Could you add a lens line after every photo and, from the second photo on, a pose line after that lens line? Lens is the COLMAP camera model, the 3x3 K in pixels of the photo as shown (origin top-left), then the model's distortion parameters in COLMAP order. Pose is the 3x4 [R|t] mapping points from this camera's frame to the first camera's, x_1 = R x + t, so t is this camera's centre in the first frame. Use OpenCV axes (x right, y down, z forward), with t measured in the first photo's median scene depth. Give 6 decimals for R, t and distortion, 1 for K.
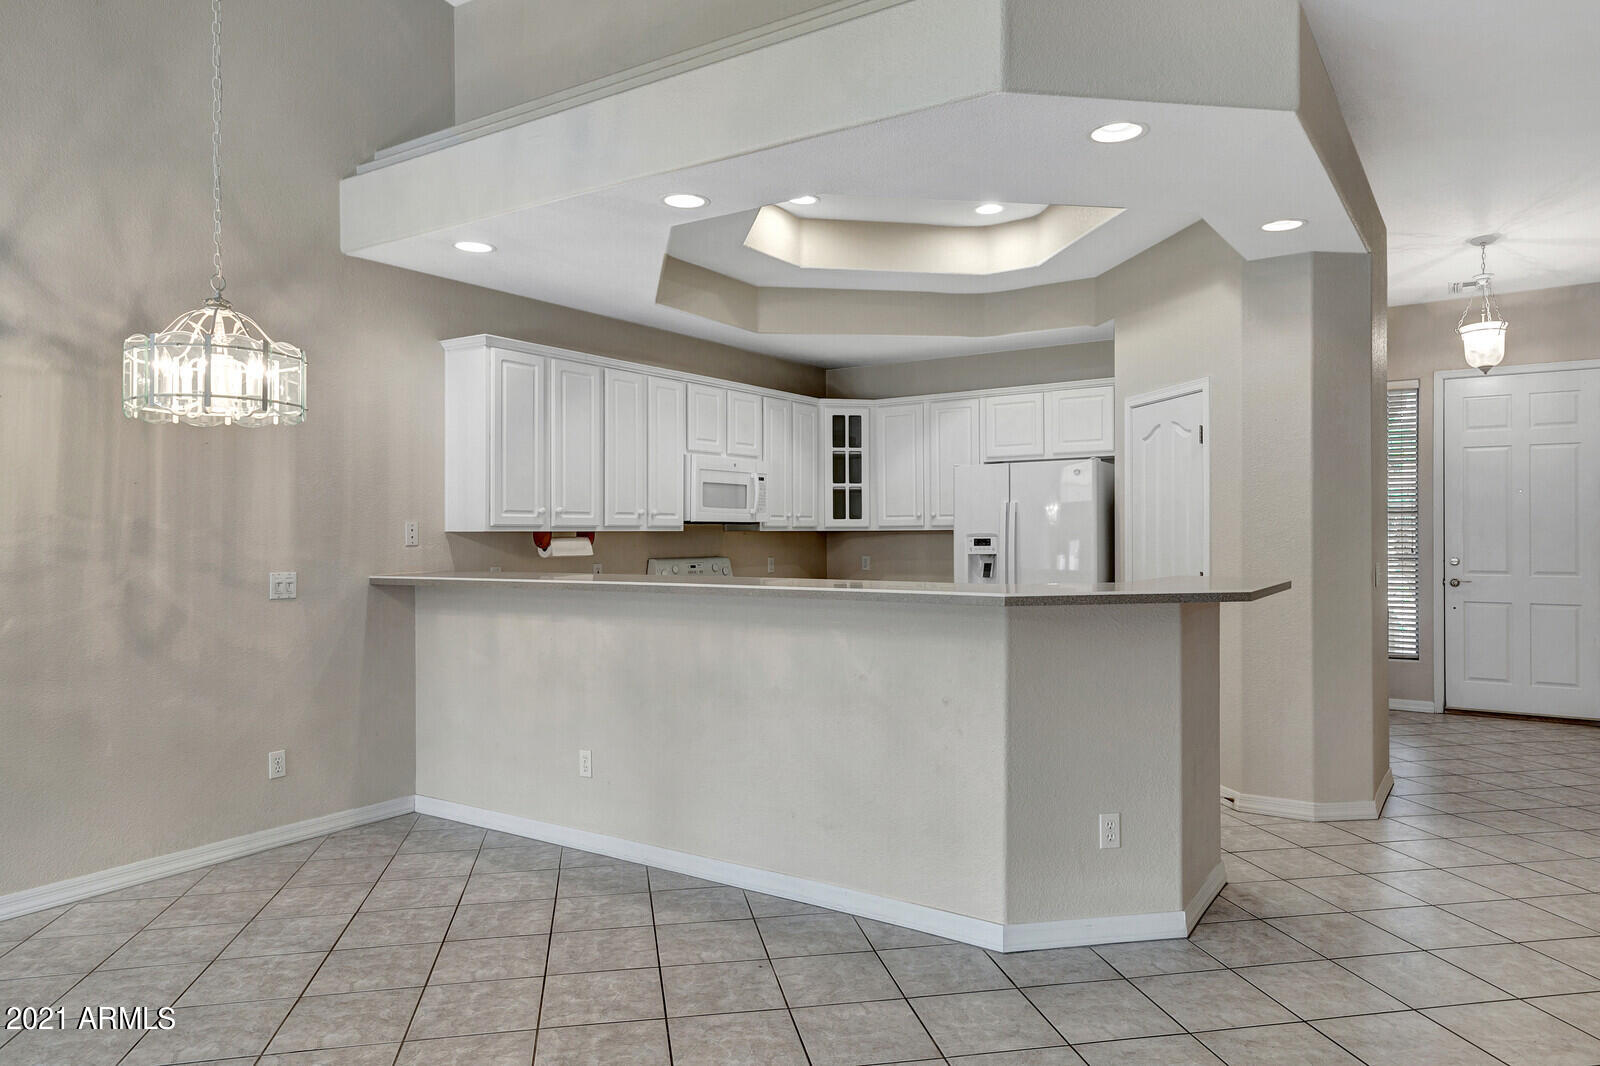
lens RADIAL K [[1008.7, 0, 797.1], [0, 1008.7, 544.7], [0, 0, 1]] dist [0.004407, 0.000062]
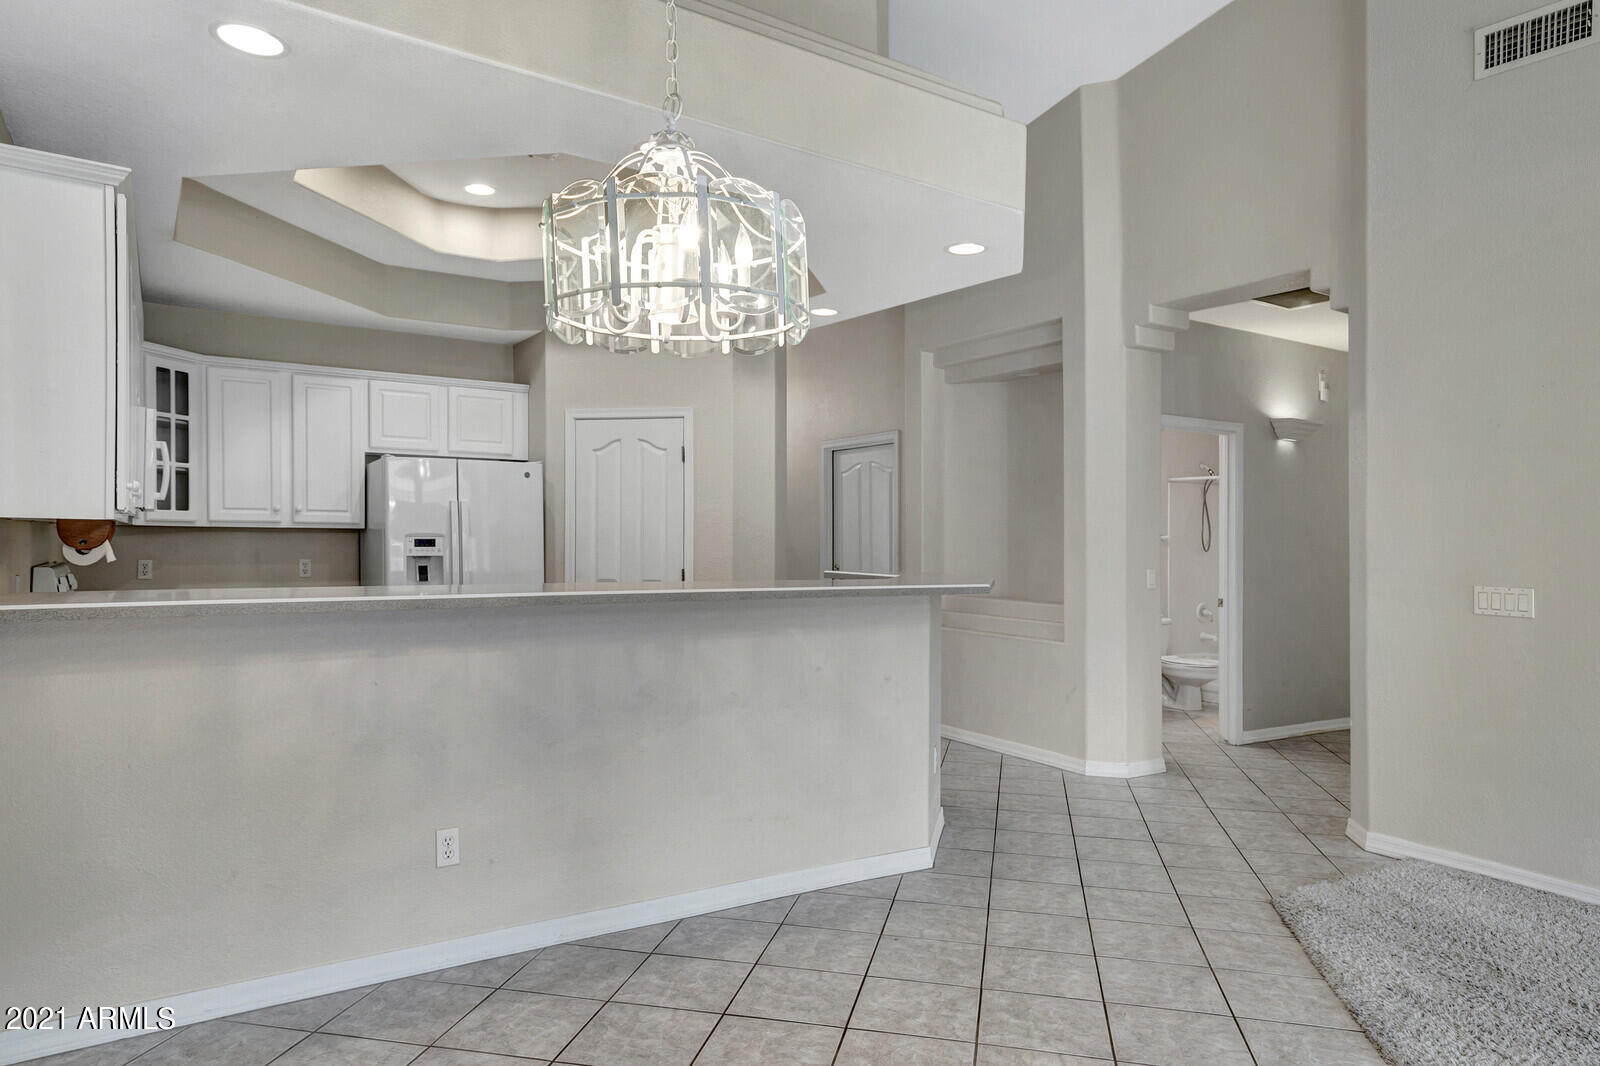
lens RADIAL K [[1004.0, 0, 777.1], [0, 1004.0, 566.4], [0, 0, 1]] dist [0.019761, 0.000193]
pose [[0.415983, -0.014489, 0.909257, -0.535987], [-0.004298, 0.999831, 0.017899, 0.001280], [-0.909362, -0.011353, 0.415850, 0.341872]]
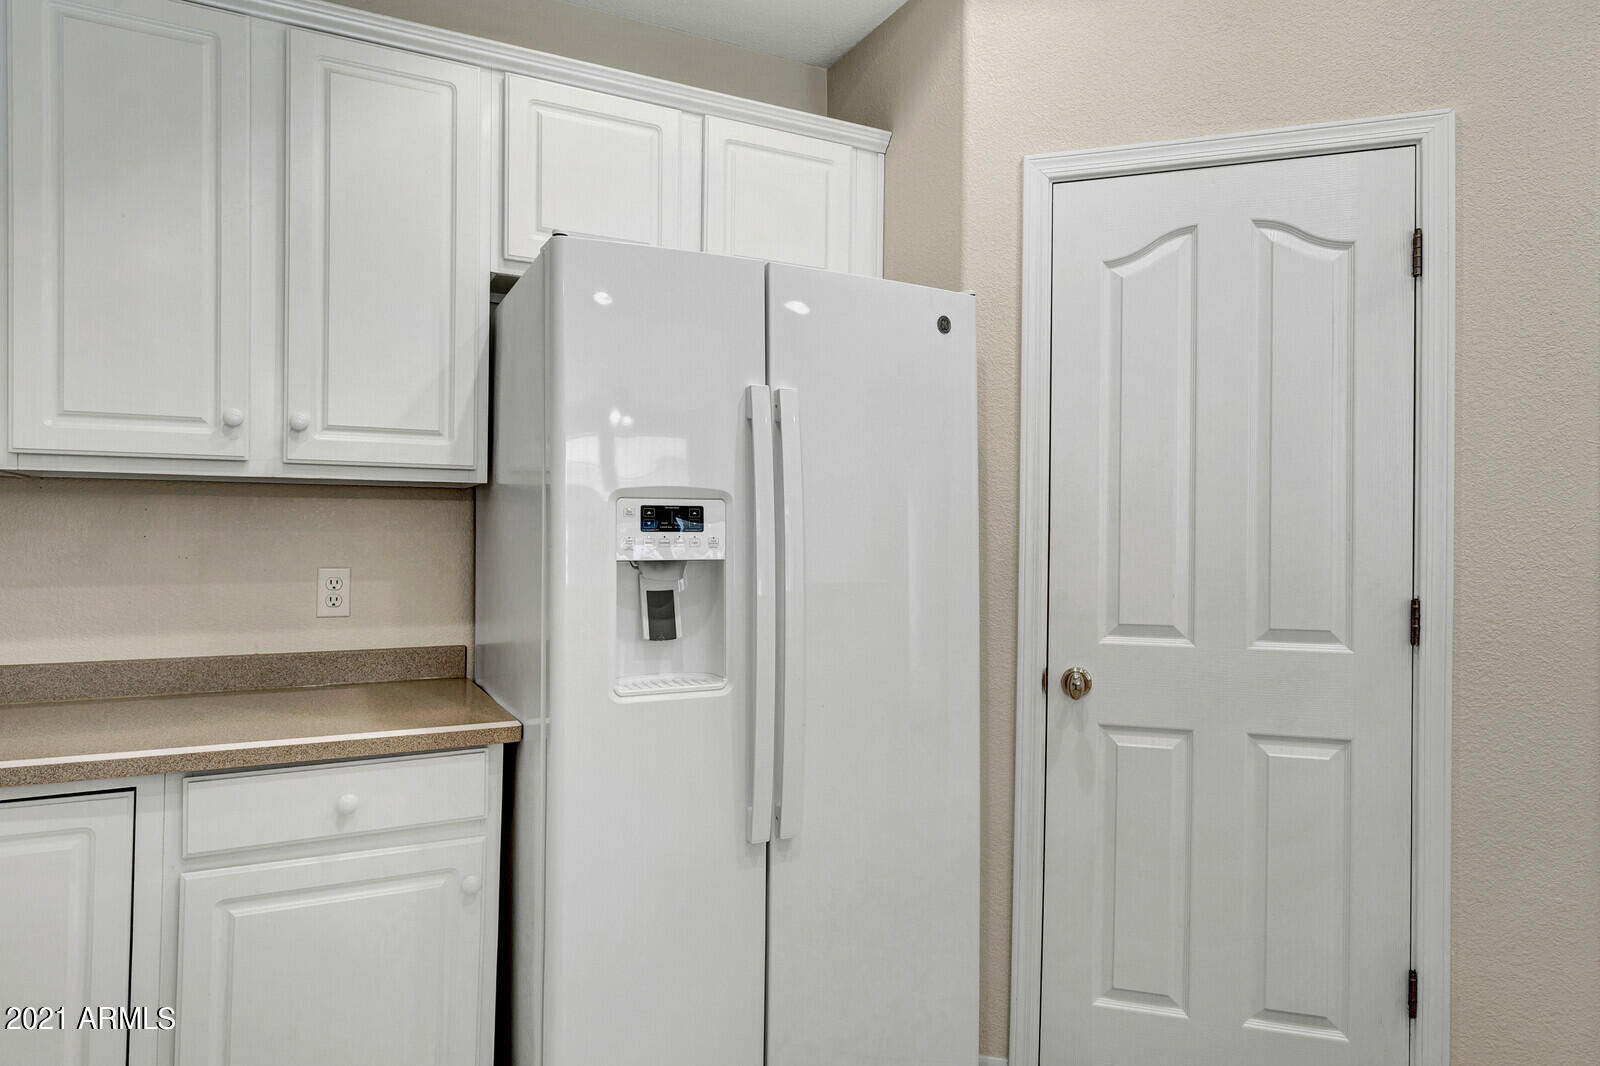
lens RADIAL K [[951.4, 0, 807.6], [0, 951.4, 536.1], [0, 0, 1]] dist [-0.003286, -0.000598]
pose [[0.480568, 0.011239, 0.876885, -0.034836], [-0.002208, 0.999930, -0.011606, 0.005817], [-0.876954, 0.003641, 0.480560, 0.871488]]
